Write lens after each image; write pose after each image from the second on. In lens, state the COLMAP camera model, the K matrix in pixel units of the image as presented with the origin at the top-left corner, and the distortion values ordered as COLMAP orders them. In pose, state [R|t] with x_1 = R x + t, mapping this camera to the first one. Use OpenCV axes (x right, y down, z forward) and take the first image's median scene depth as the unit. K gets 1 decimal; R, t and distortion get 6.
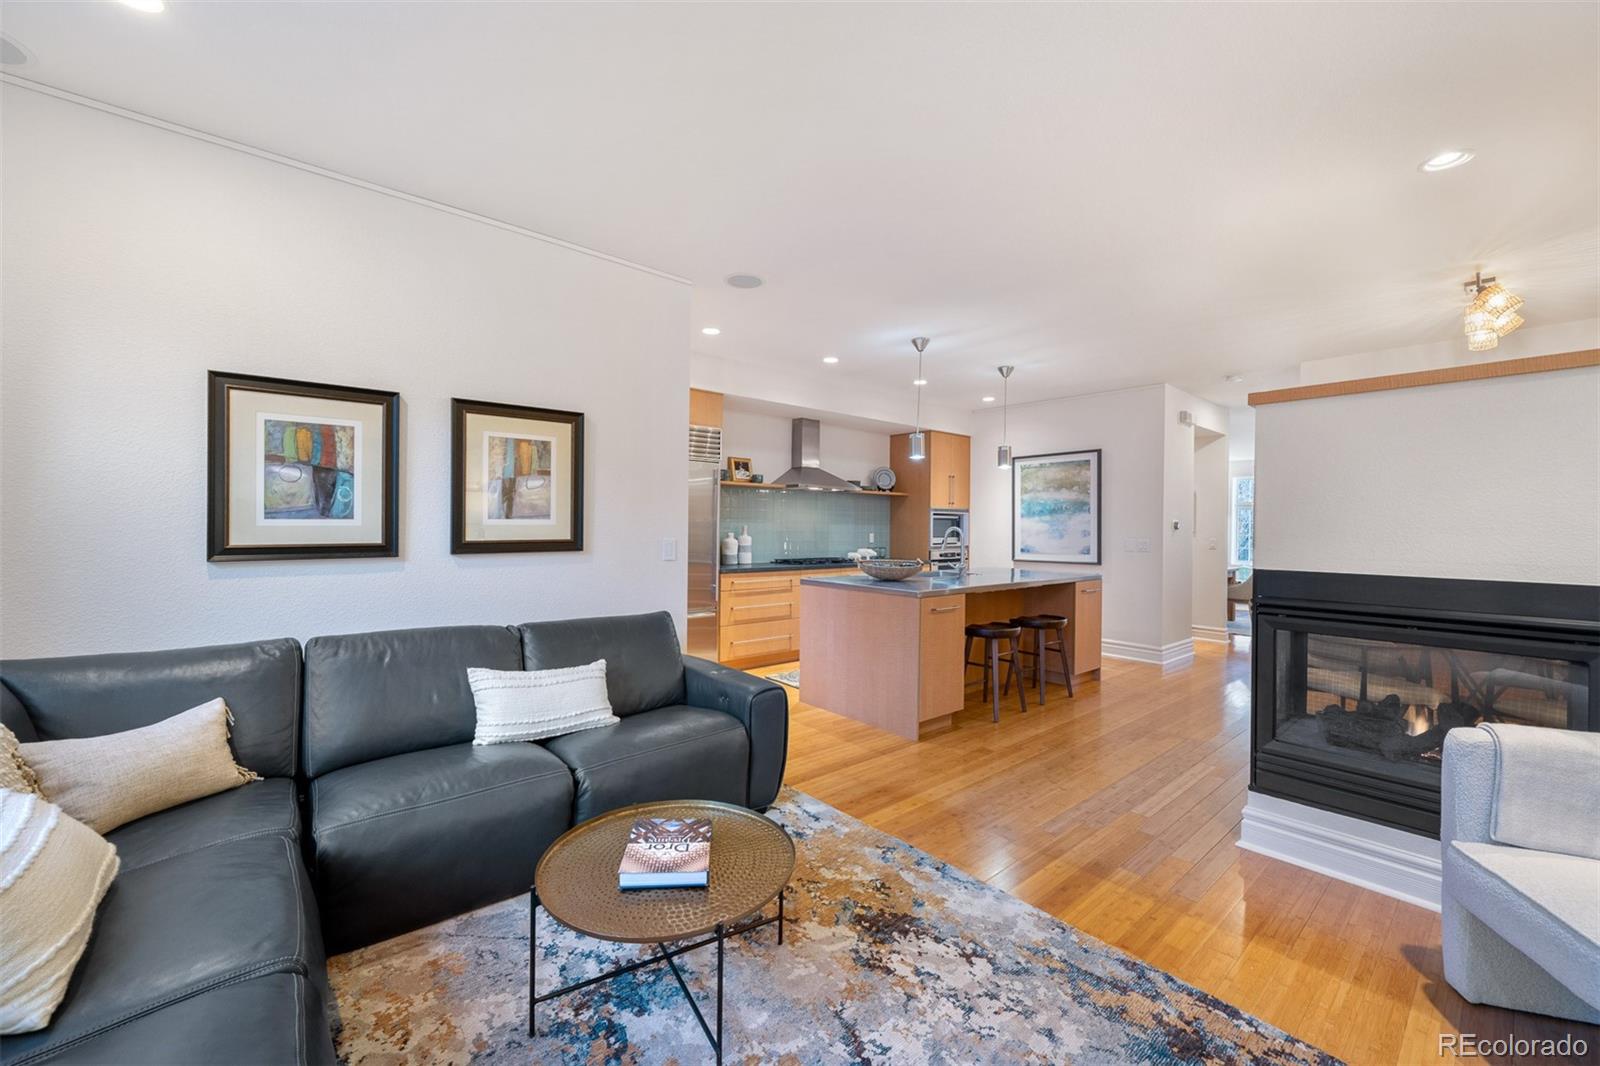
lens RADIAL K [[630.7, 0, 745.1], [0, 630.7, 524.5], [0, 0, 1]] dist [-0.001198, -0.000502]
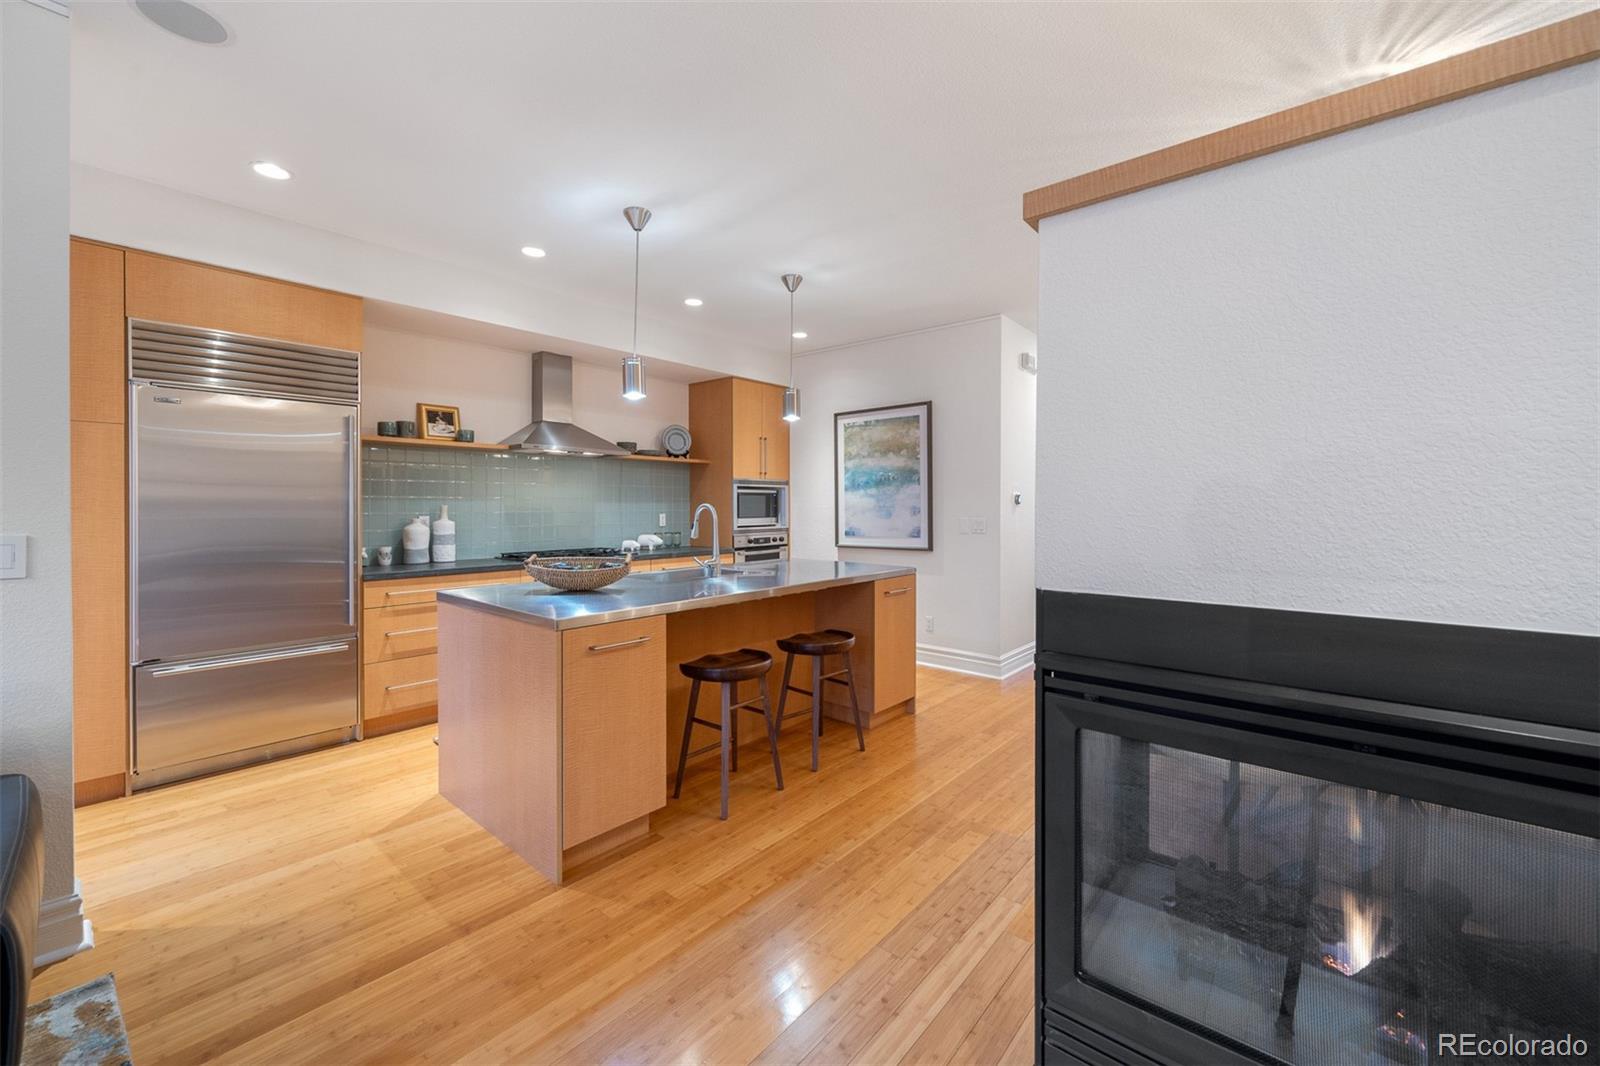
lens RADIAL K [[672.2, 0, 787.9], [0, 672.2, 507.4], [0, 0, 1]] dist [-0.012497, -0.000592]
pose [[0.976904, -0.011148, 0.213388, 0.258249], [0.010165, 0.999932, 0.005705, 0.004806], [-0.213437, -0.003404, 0.976951, 0.278537]]
